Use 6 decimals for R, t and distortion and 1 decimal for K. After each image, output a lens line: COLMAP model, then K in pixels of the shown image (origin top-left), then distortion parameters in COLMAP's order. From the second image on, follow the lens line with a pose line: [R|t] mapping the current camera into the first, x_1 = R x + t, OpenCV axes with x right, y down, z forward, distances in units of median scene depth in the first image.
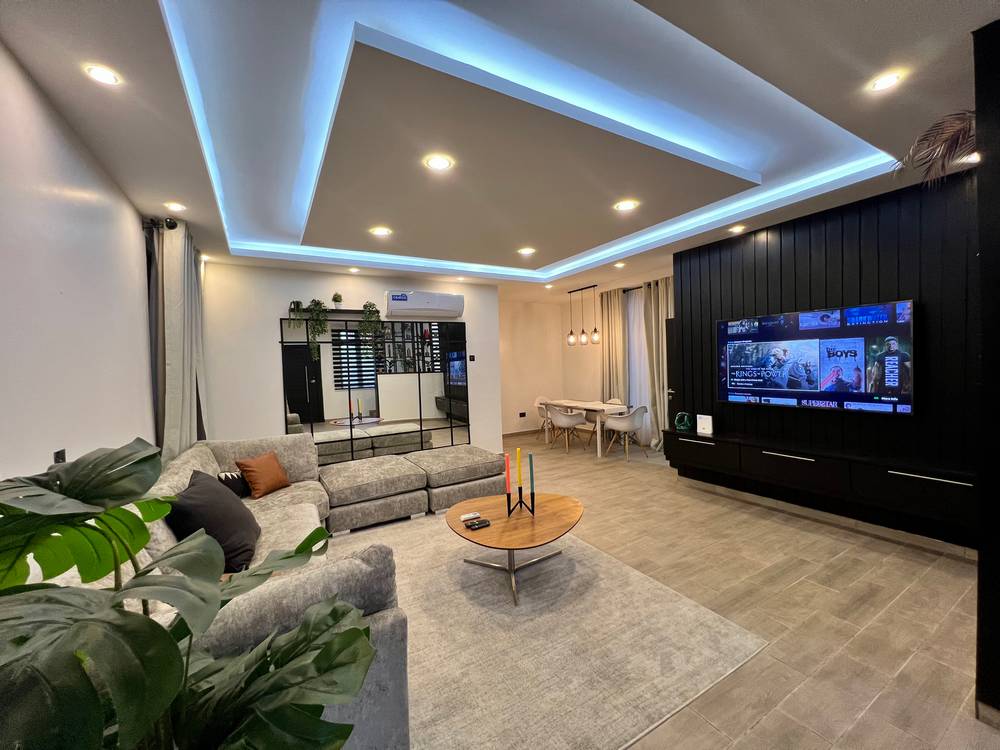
lens RADIAL K [[401.3, 0, 498.2], [0, 401.3, 371.2], [0, 0, 1]] dist [0.000495, 0.000154]
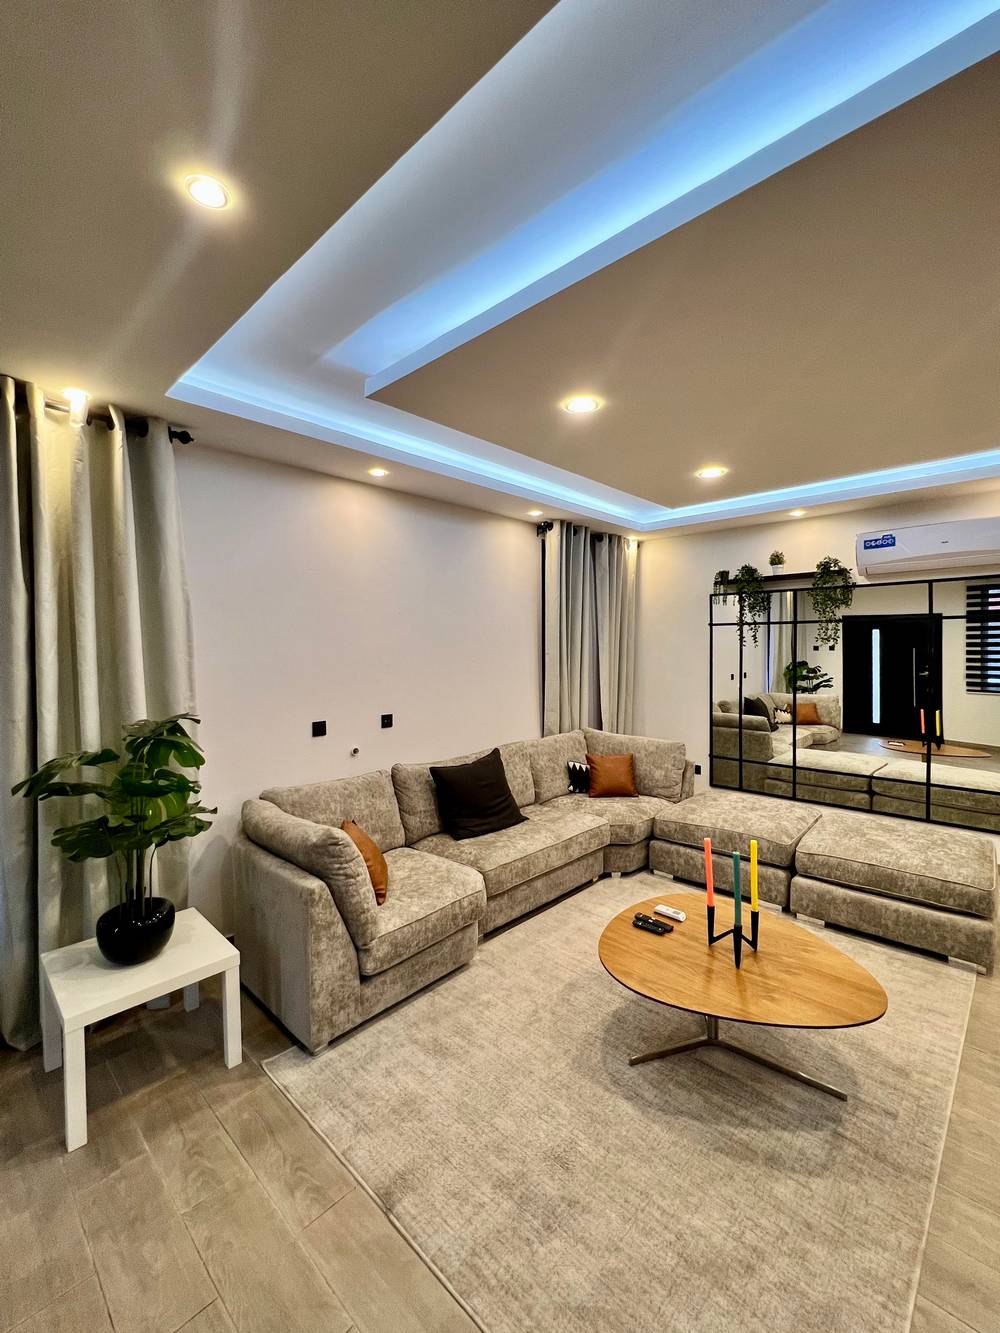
lens RADIAL K [[560.5, 0, 500.0], [0, 560.5, 666.5], [0, 0, 1]] dist [0.000683, 0.000011]
pose [[0.287246, 0.069187, -0.955355, 0.544416], [-0.022275, 0.997601, 0.065549, -0.070054], [0.957598, 0.002452, 0.288098, 0.373656]]
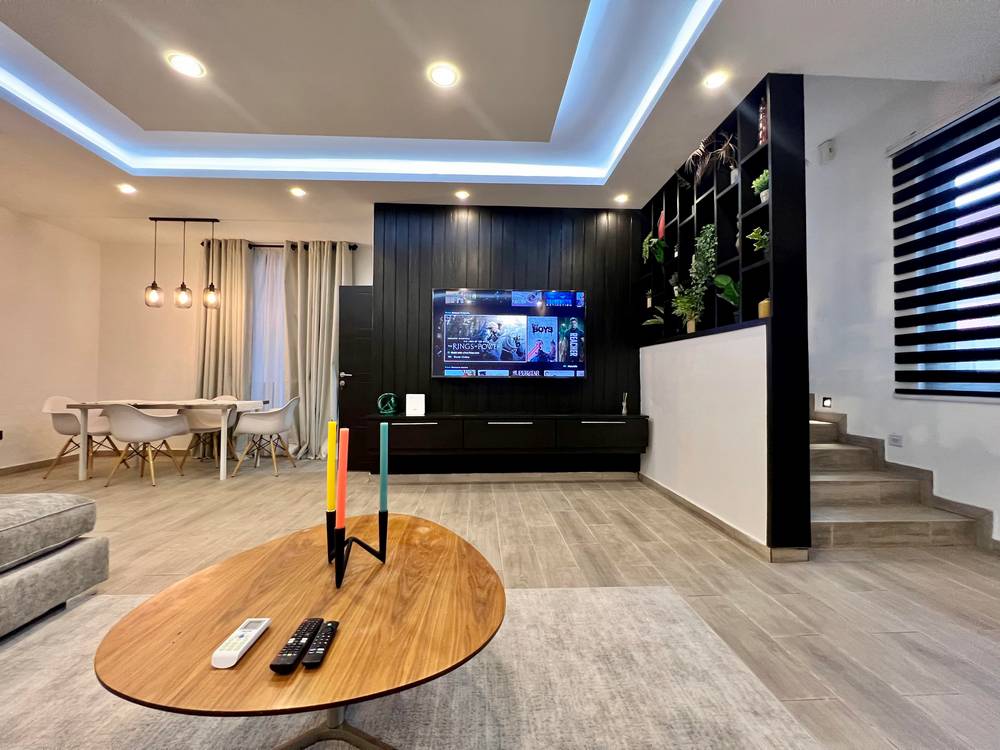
lens RADIAL K [[401.3, 0, 498.2], [0, 401.3, 371.2], [0, 0, 1]] dist [0.000495, 0.000154]
pose [[0.460743, 0.052950, 0.885952, -0.210907], [-0.000251, 0.998226, -0.059530, 0.134554], [-0.887533, 0.027205, 0.459940, 0.529909]]
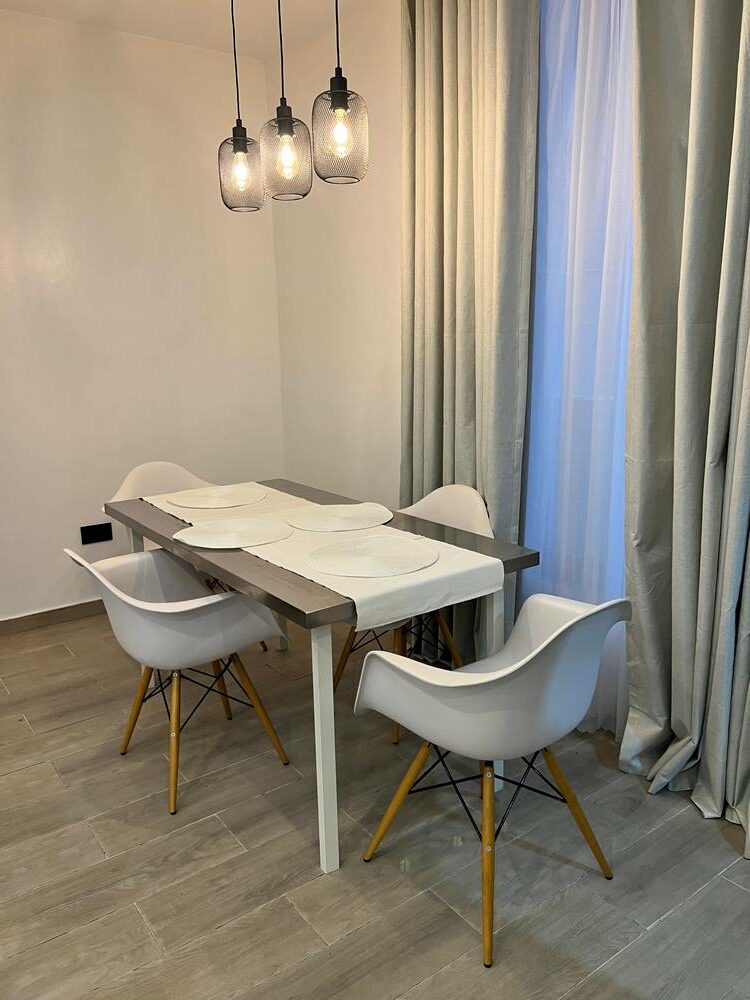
lens RADIAL K [[752.2, 0, 375.0], [0, 752.2, 500.0], [0, 0, 1]] dist [0.001966, 0.001267]
pose [[0.994643, -0.009204, 0.102960, 0.411945], [-0.011120, 0.980721, 0.195097, -0.000260], [-0.102770, -0.195196, 0.975365, 1.237443]]
